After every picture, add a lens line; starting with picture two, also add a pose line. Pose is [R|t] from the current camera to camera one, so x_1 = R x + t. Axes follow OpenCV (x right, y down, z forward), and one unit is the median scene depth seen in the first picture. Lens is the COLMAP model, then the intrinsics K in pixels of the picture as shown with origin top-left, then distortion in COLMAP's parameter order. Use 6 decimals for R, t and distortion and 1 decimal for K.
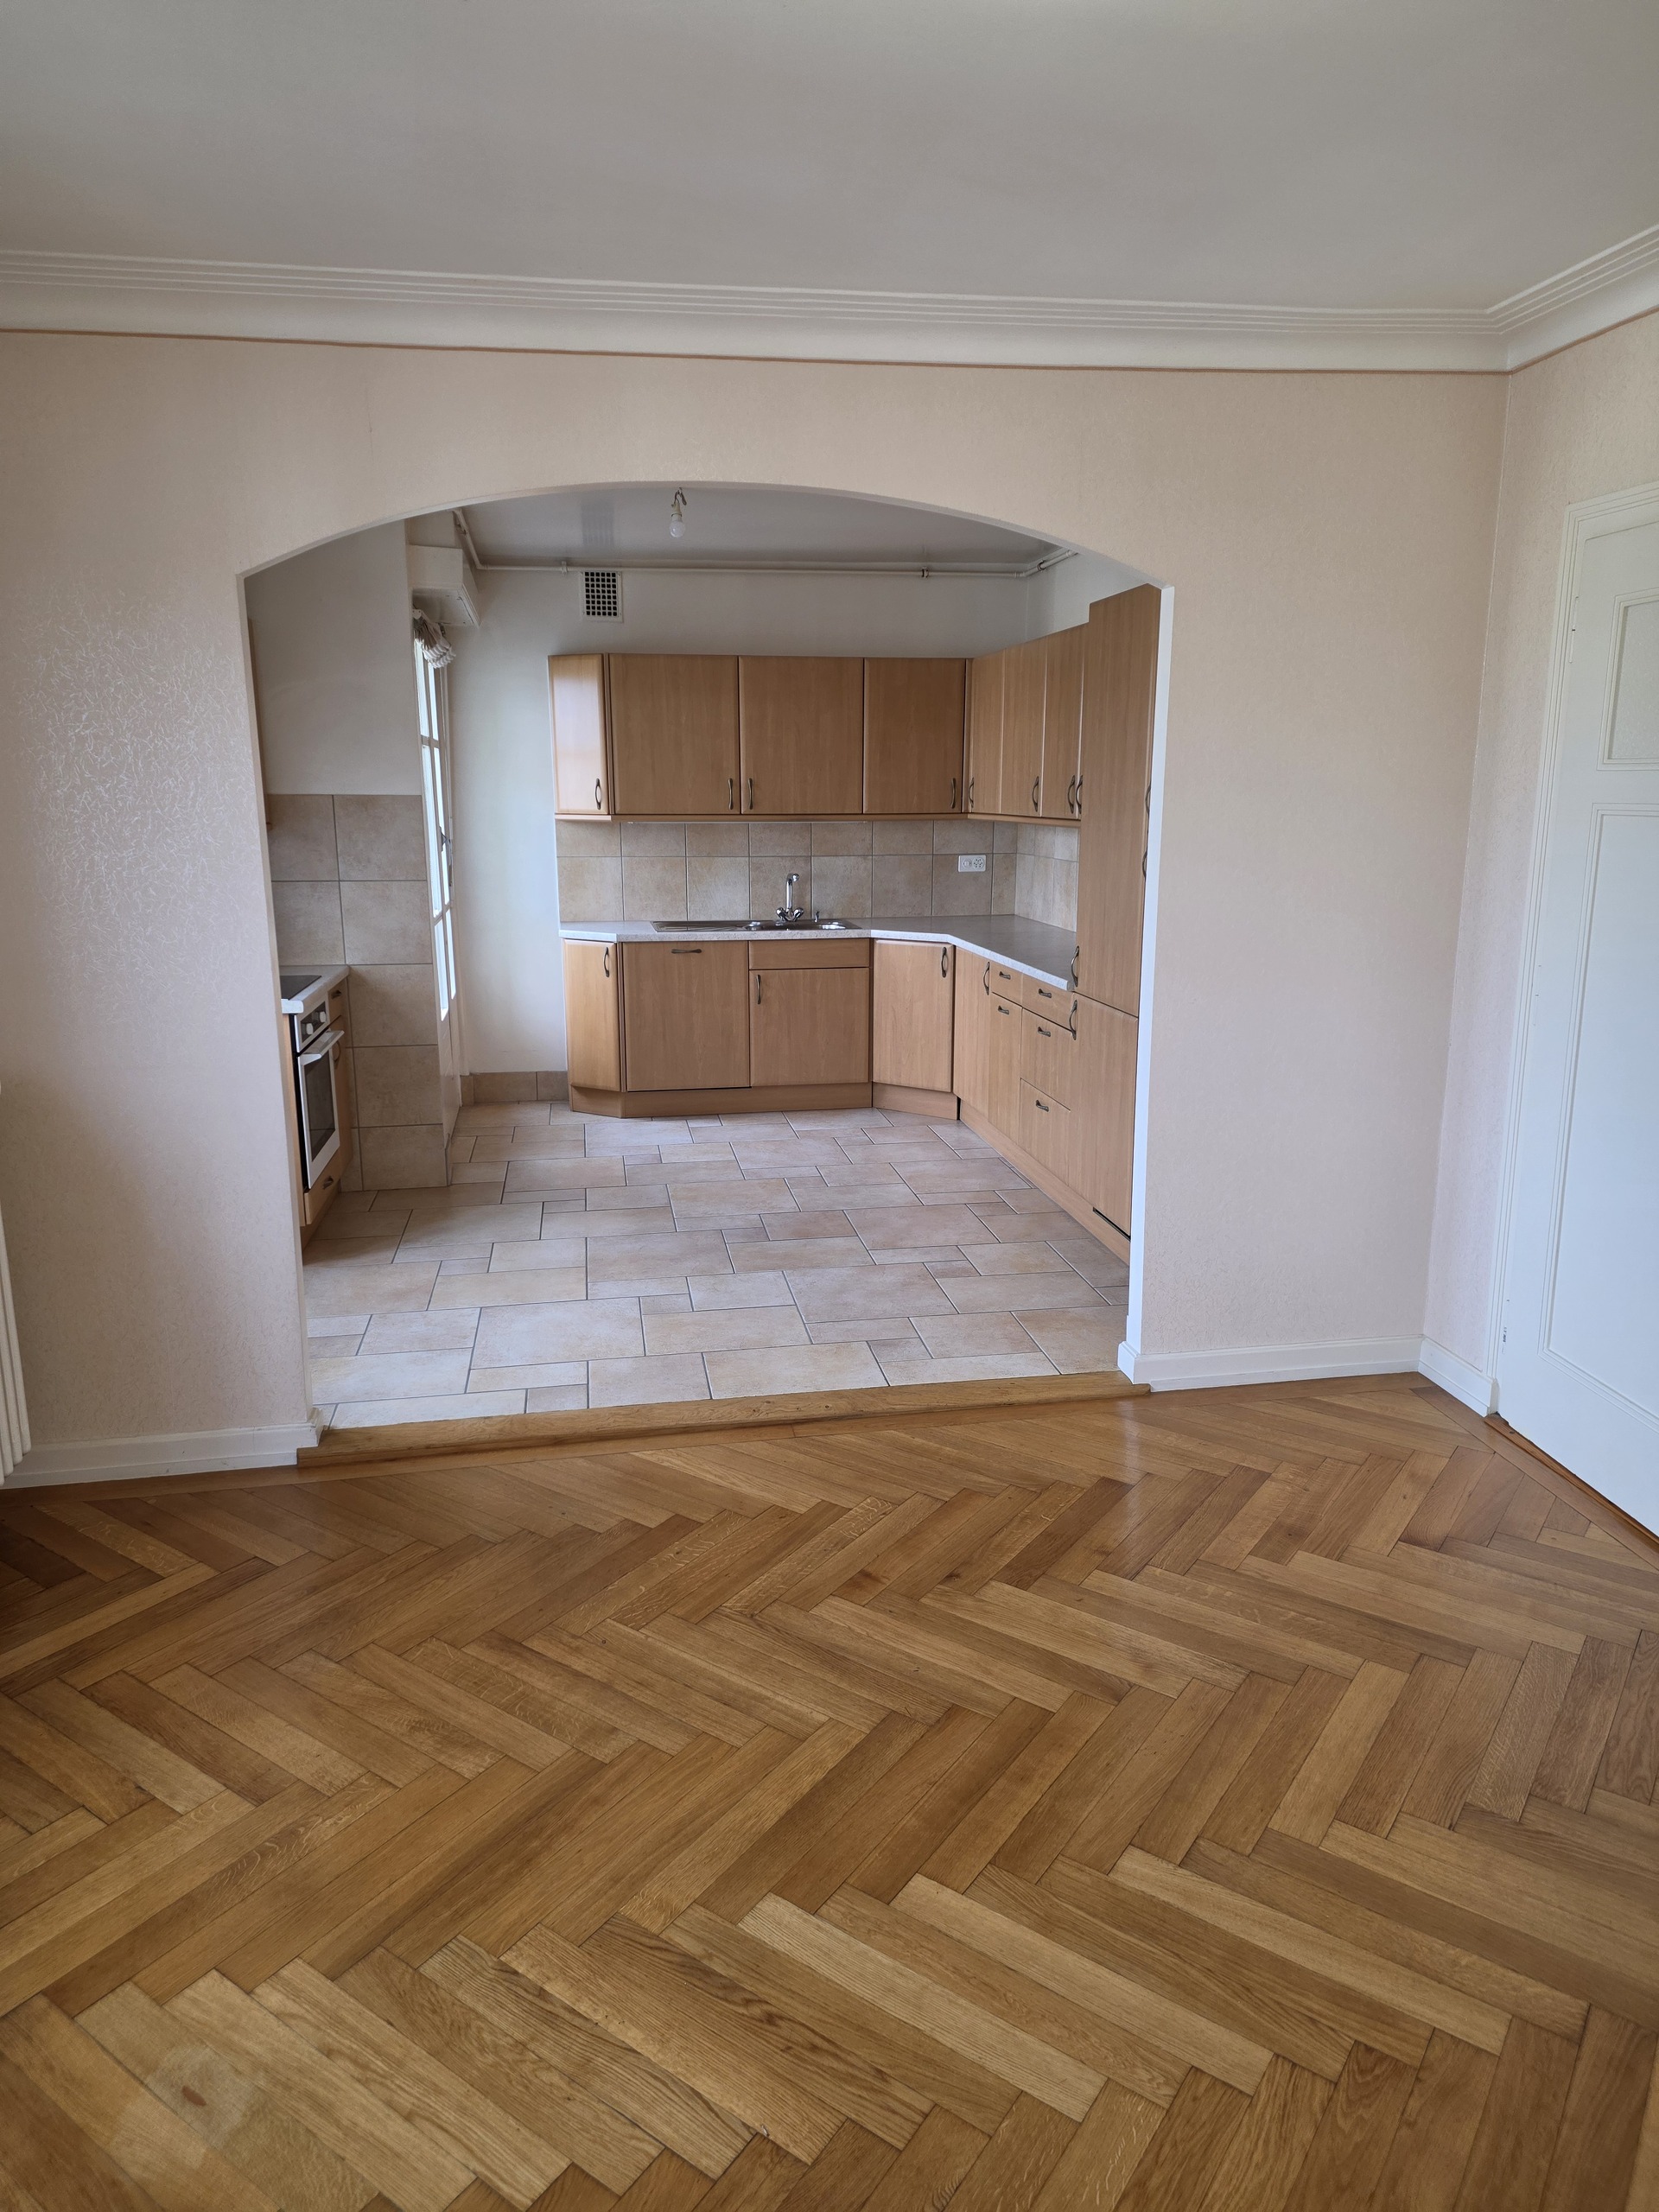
lens RADIAL K [[1457.8, 0, 813.8], [0, 1457.8, 1114.1], [0, 0, 1]] dist [0.045164, -0.030311]
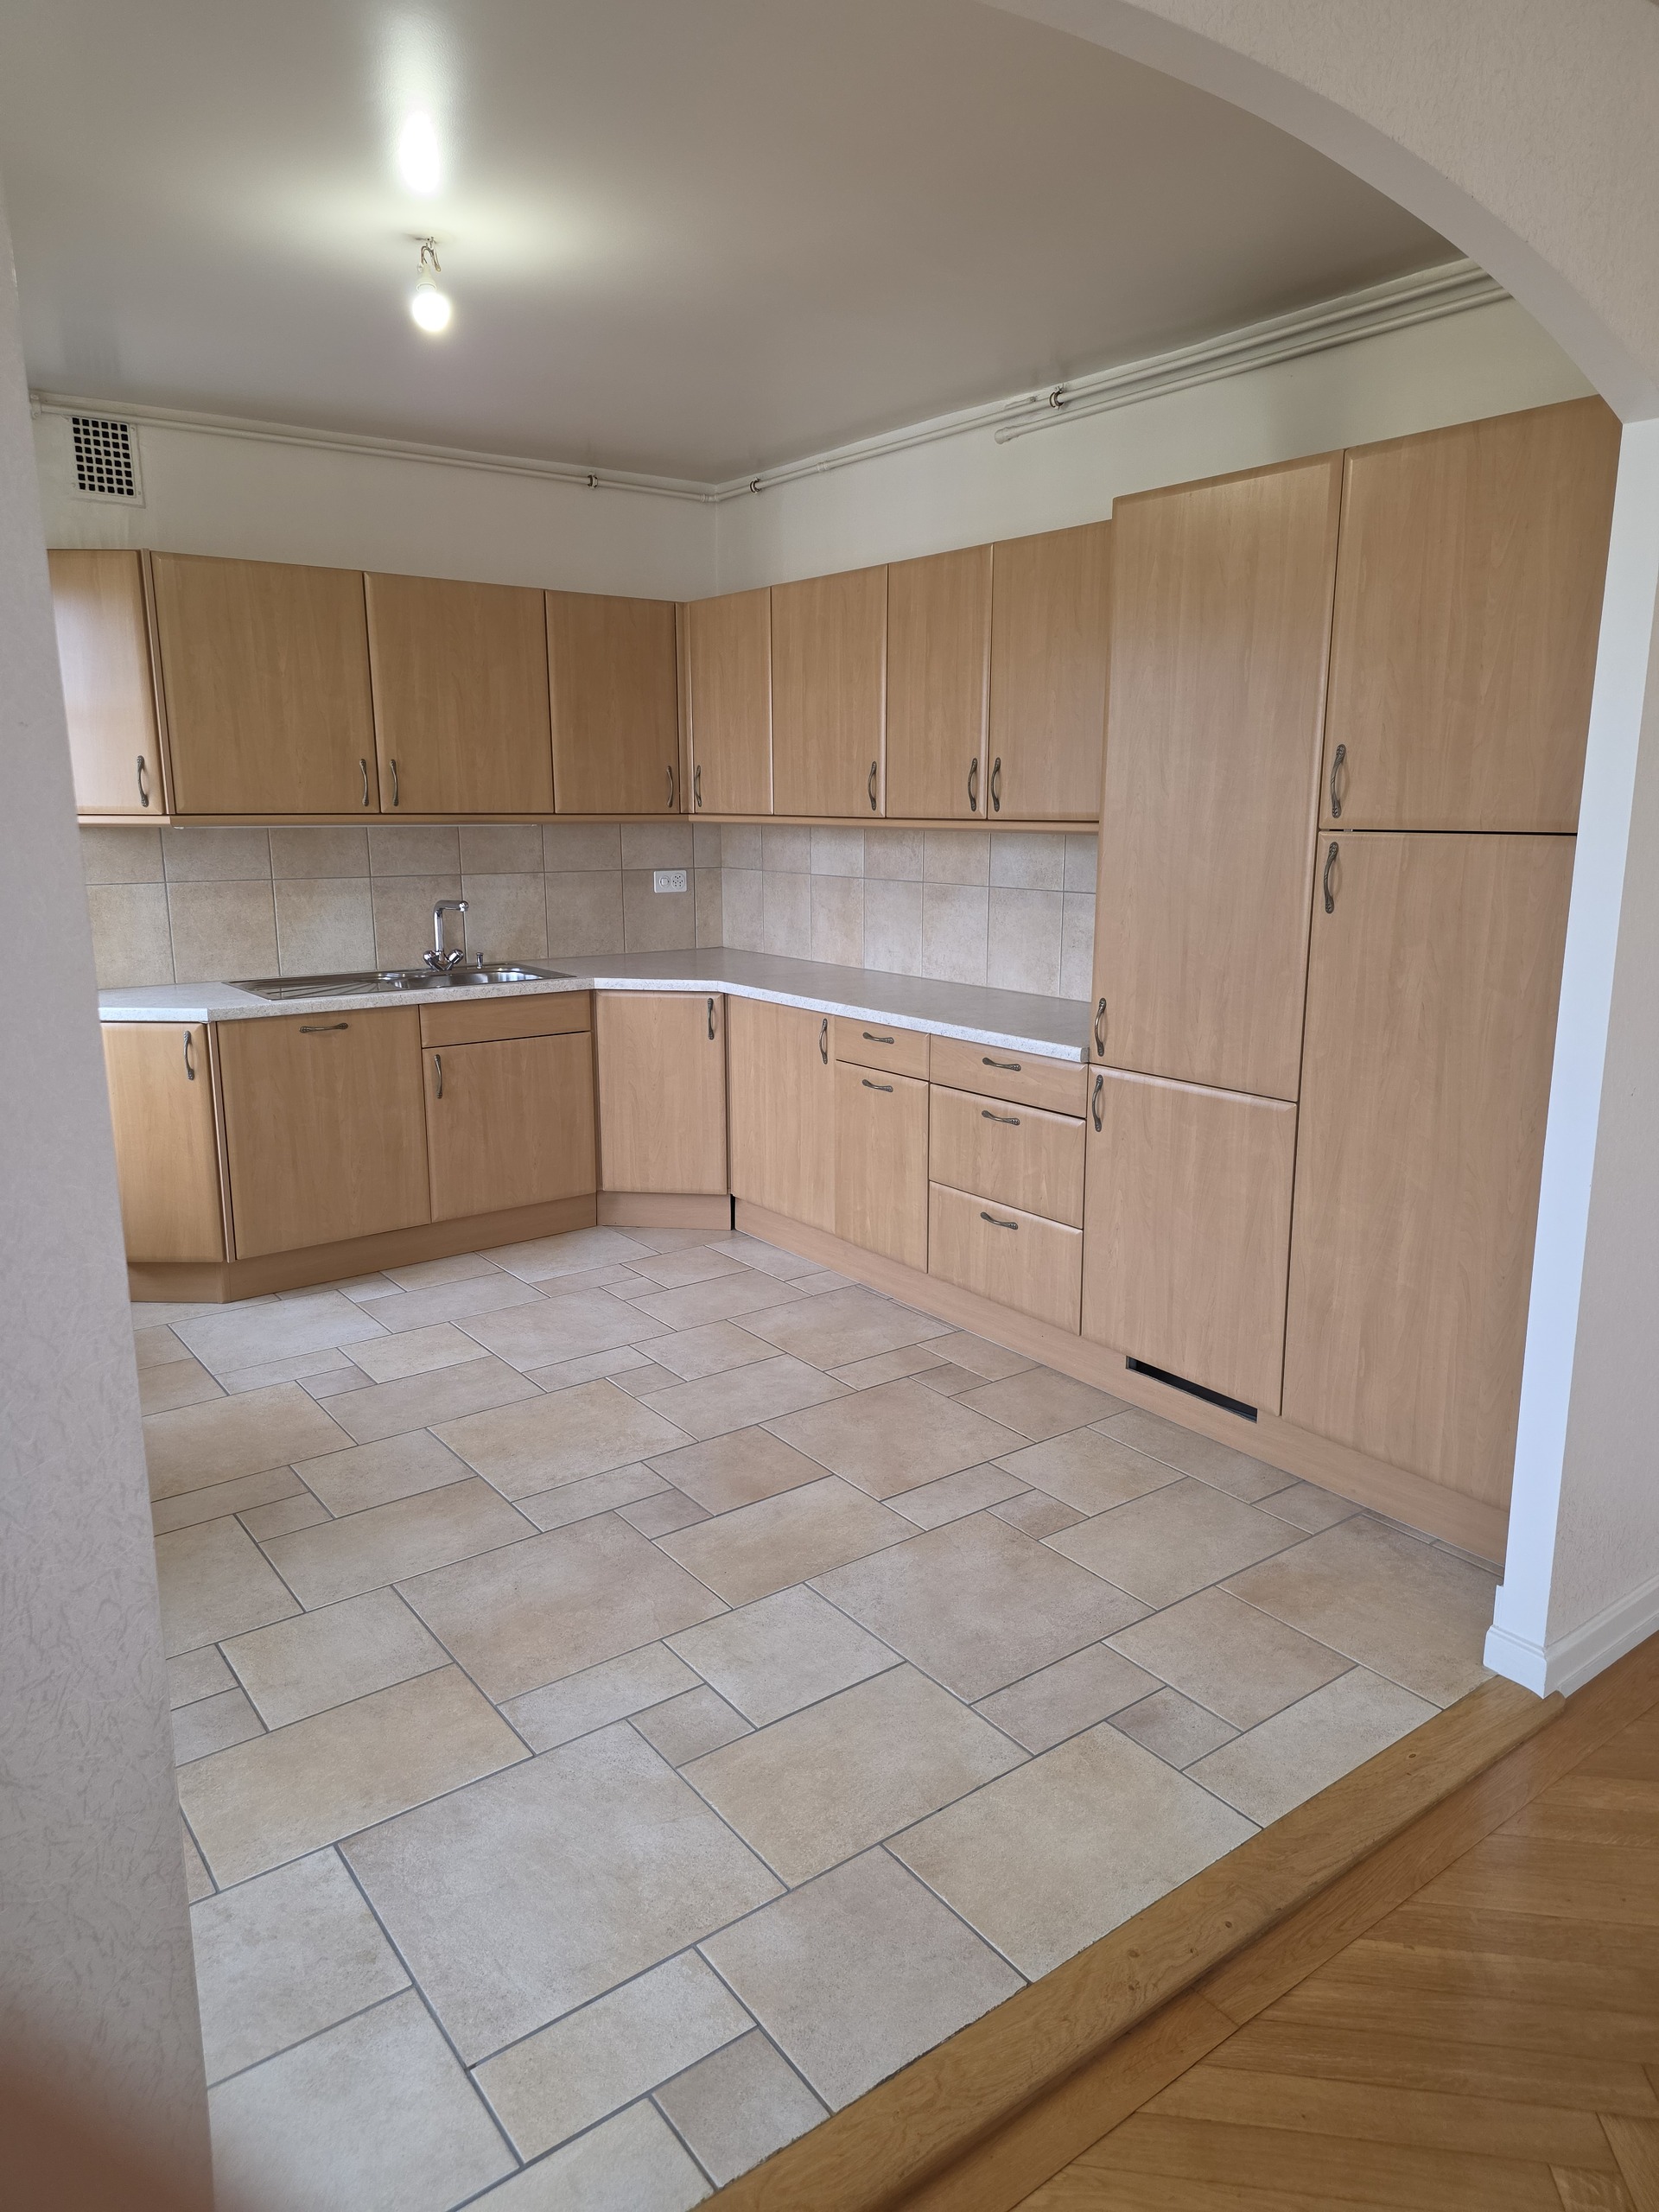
lens RADIAL K [[1457.8, 0, 840.9], [0, 1457.8, 1090.4], [0, 0, 1]] dist [0.045164, -0.030311]
pose [[0.880240, -0.090876, 0.465747, -0.186115], [0.100536, 0.994925, 0.004120, -0.063495], [-0.463757, 0.043198, 0.884909, 0.325117]]
